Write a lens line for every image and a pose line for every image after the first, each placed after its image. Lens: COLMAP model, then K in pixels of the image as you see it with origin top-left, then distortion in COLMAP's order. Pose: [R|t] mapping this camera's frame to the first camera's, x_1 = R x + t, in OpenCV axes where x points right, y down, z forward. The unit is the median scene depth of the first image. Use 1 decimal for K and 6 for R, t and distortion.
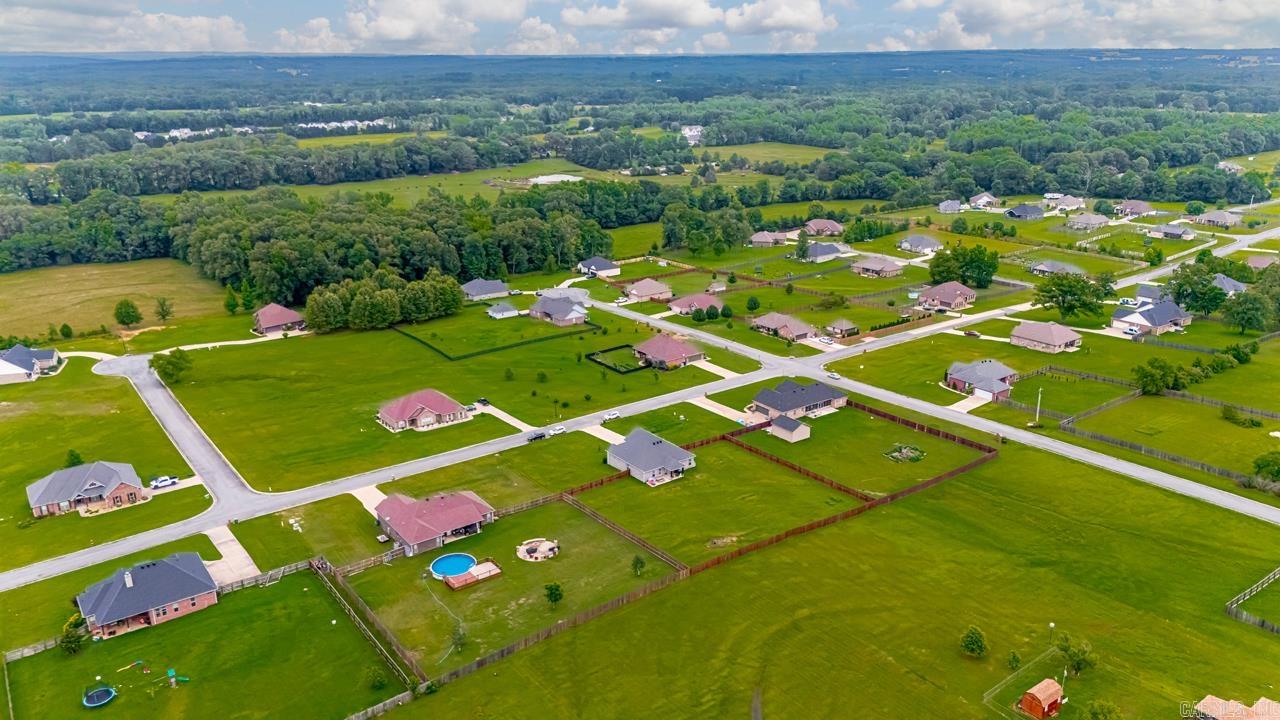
lens RADIAL K [[930.7, 0, 640.0], [0, 930.7, 360.0], [0, 0, 1]] dist [0.112169, -0.153874]
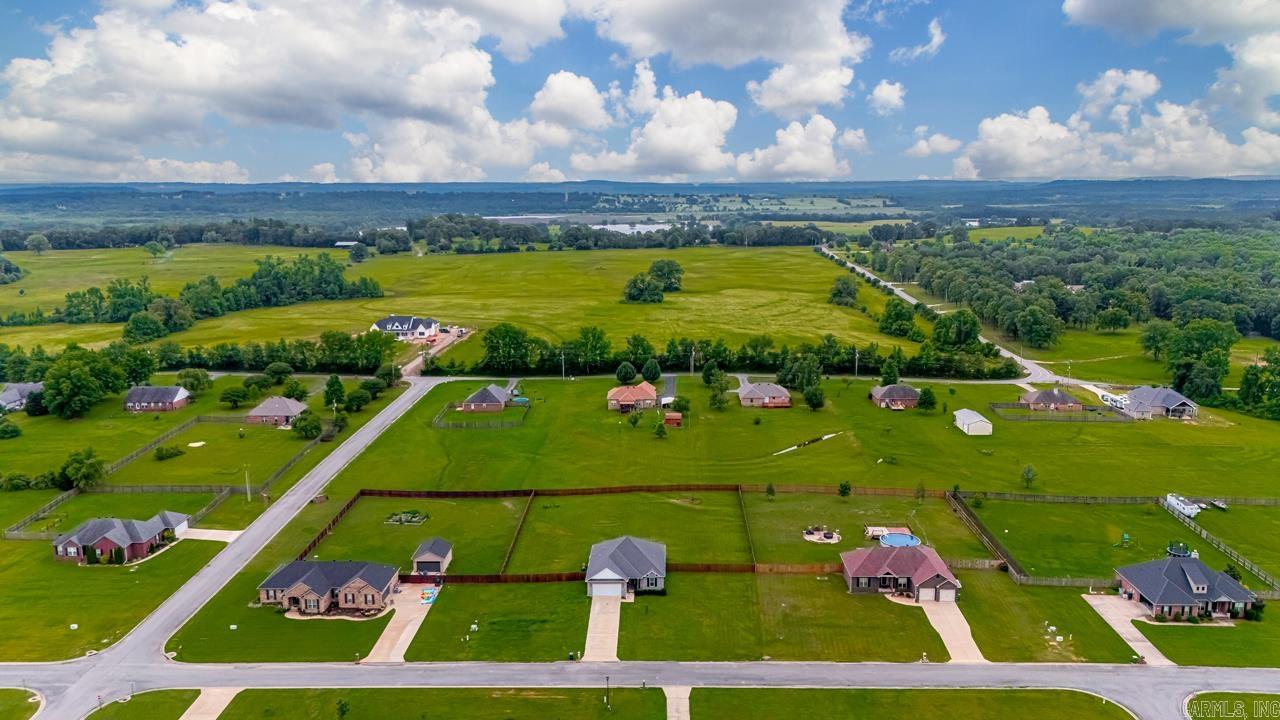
lens RADIAL K [[945.3, 0, 650.4], [0, 945.3, 359.1], [0, 0, 1]] dist [0.110249, -0.164942]
pose [[-0.797433, -0.101996, 0.594725, -0.365407], [0.193697, 0.890180, 0.412384, -0.302479], [-0.571474, 0.444045, -0.690103, 1.096862]]
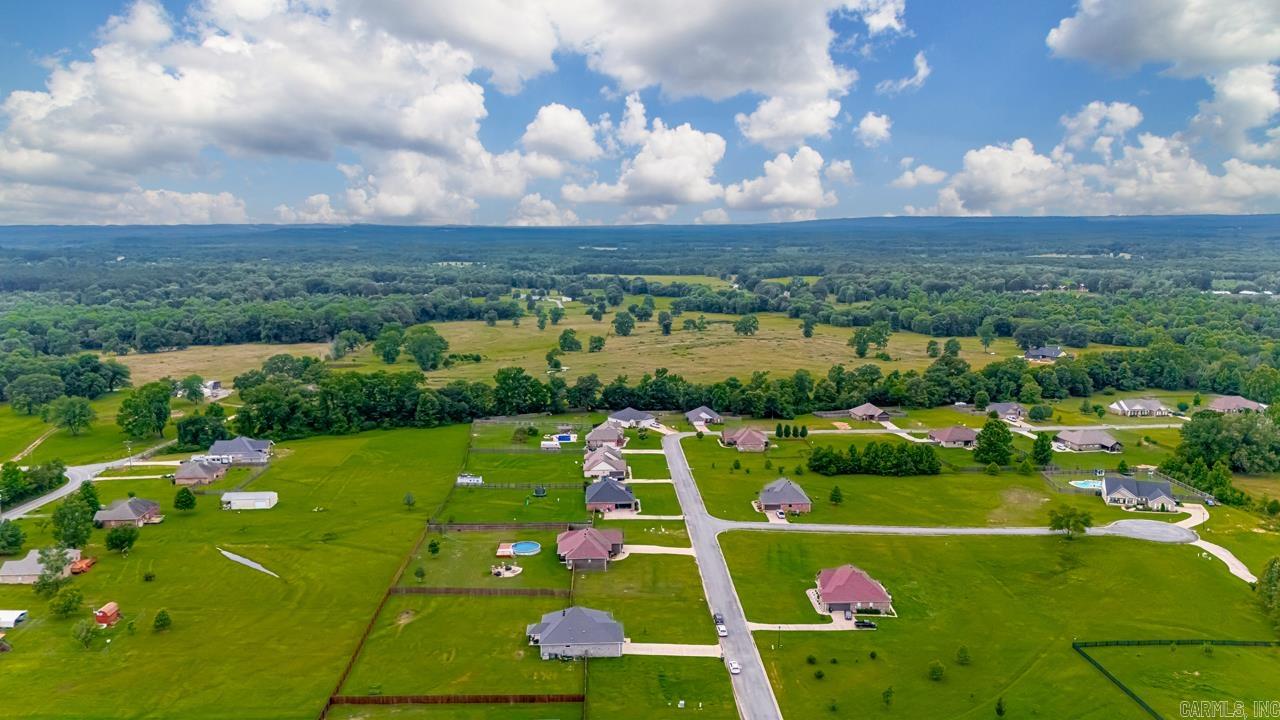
lens RADIAL K [[930.7, 0, 640.0], [0, 930.7, 360.0], [0, 0, 1]] dist [0.112169, -0.153874]
pose [[-0.557323, 0.131562, -0.819806, 0.522620], [-0.245632, 0.917046, 0.314153, -0.336571], [0.793131, 0.376455, -0.478775, 1.023543]]
